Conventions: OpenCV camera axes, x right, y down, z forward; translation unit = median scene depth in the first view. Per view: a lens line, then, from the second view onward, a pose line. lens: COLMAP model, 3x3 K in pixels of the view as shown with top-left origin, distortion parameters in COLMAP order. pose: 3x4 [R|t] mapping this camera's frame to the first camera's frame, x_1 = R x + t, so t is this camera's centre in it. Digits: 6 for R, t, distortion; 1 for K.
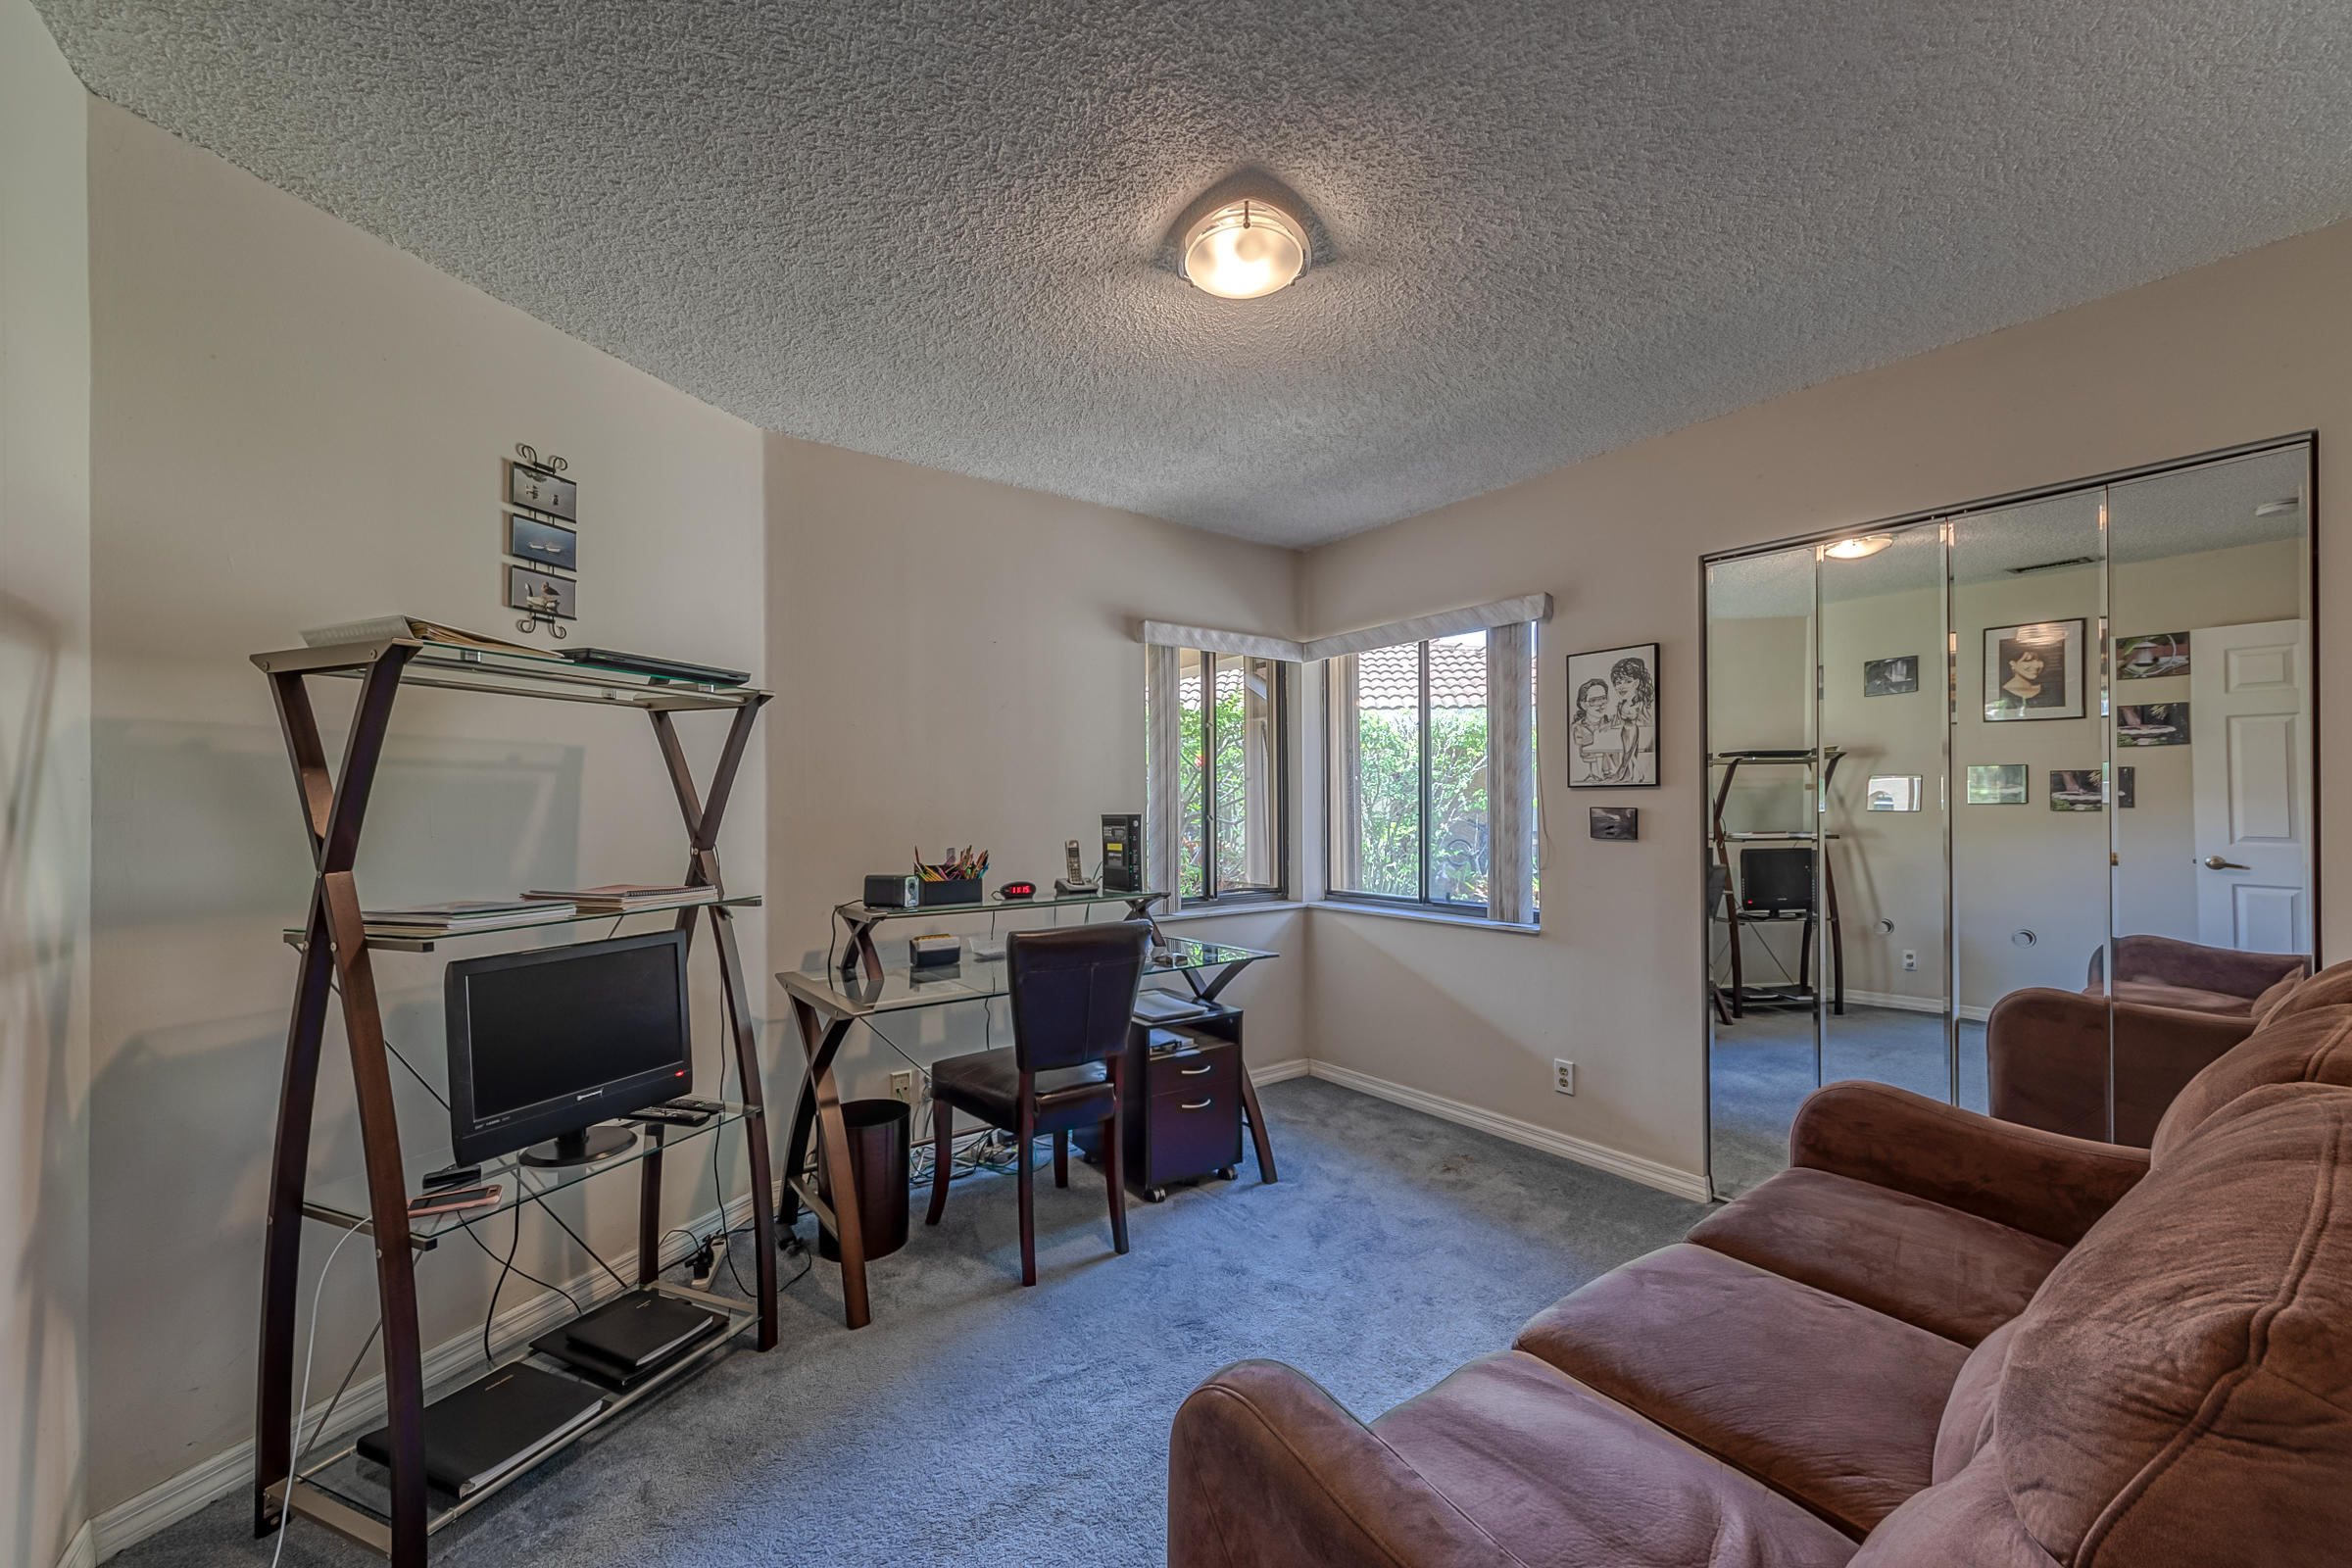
lens RADIAL K [[916.0, 0, 1177.1], [0, 916.0, 787.6], [0, 0, 1]] dist [0.000488, -0.000426]
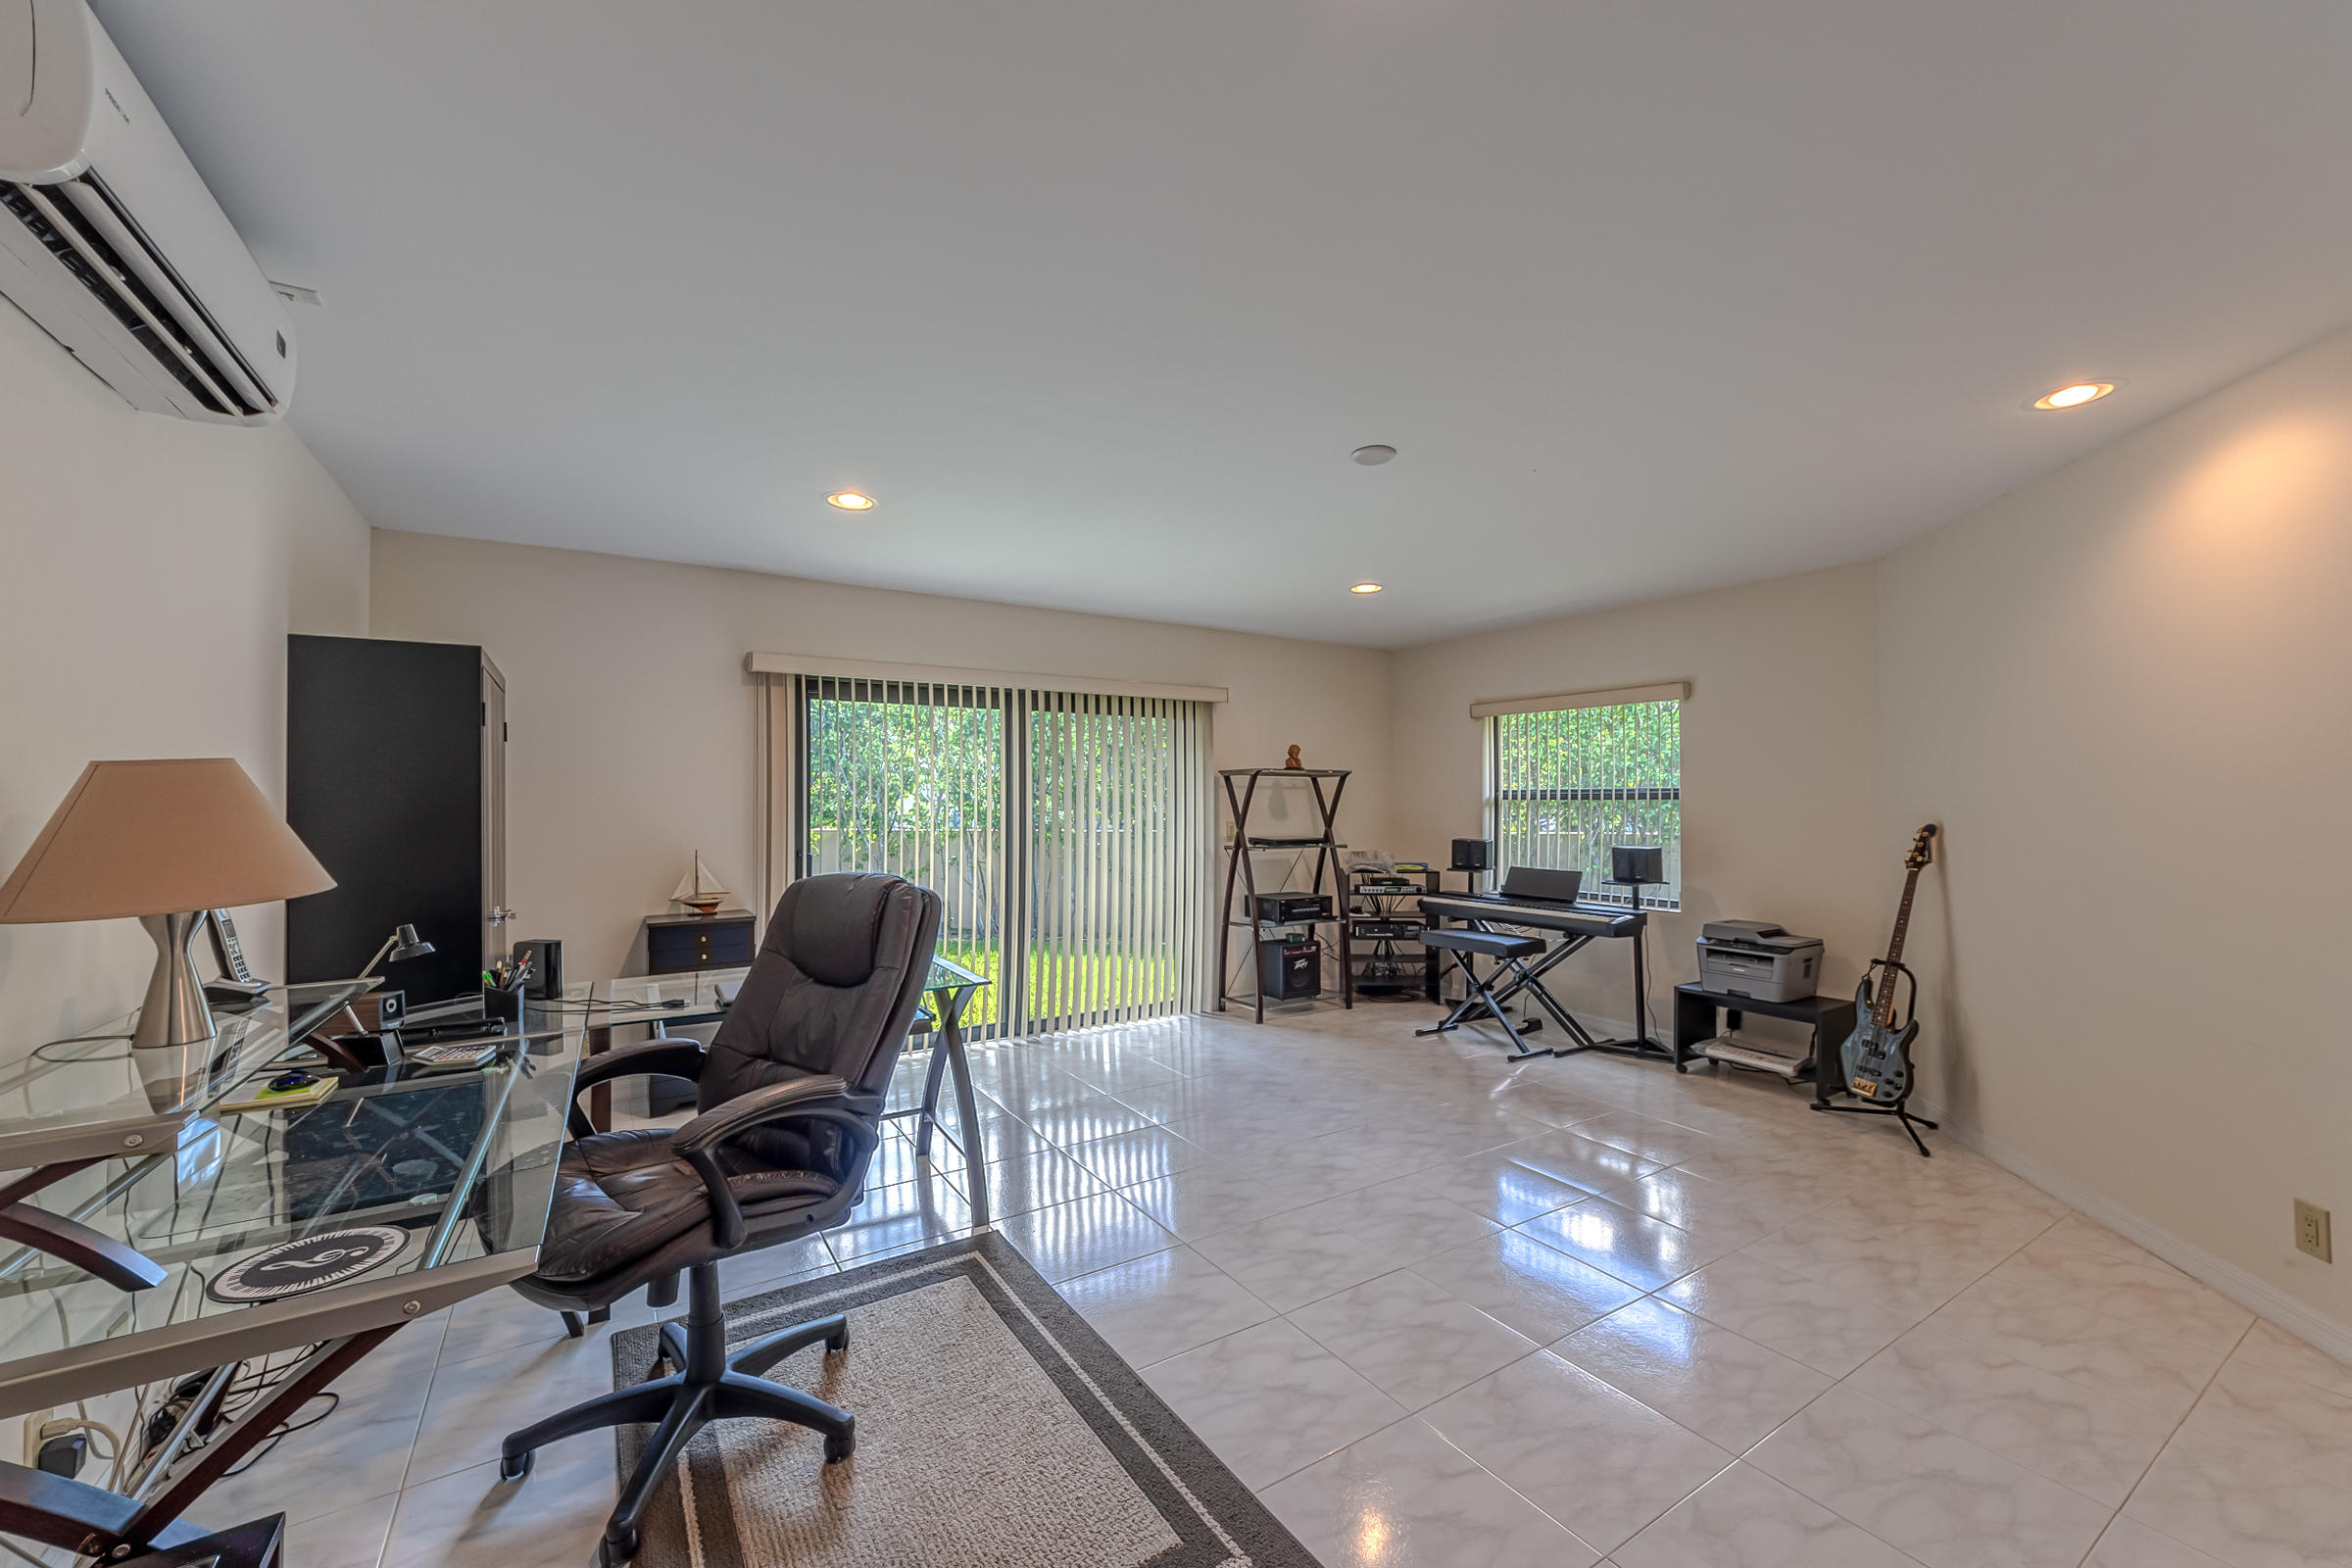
lens RADIAL K [[916.0, 0, 1174.5], [0, 916.0, 793.3], [0, 0, 1]] dist [0.000488, -0.000426]
pose [[0.799877, -0.004593, -0.600147, 0.974580], [-0.000067, 0.999970, -0.007743, -0.018261], [0.600164, 0.006233, 0.799853, -1.886359]]
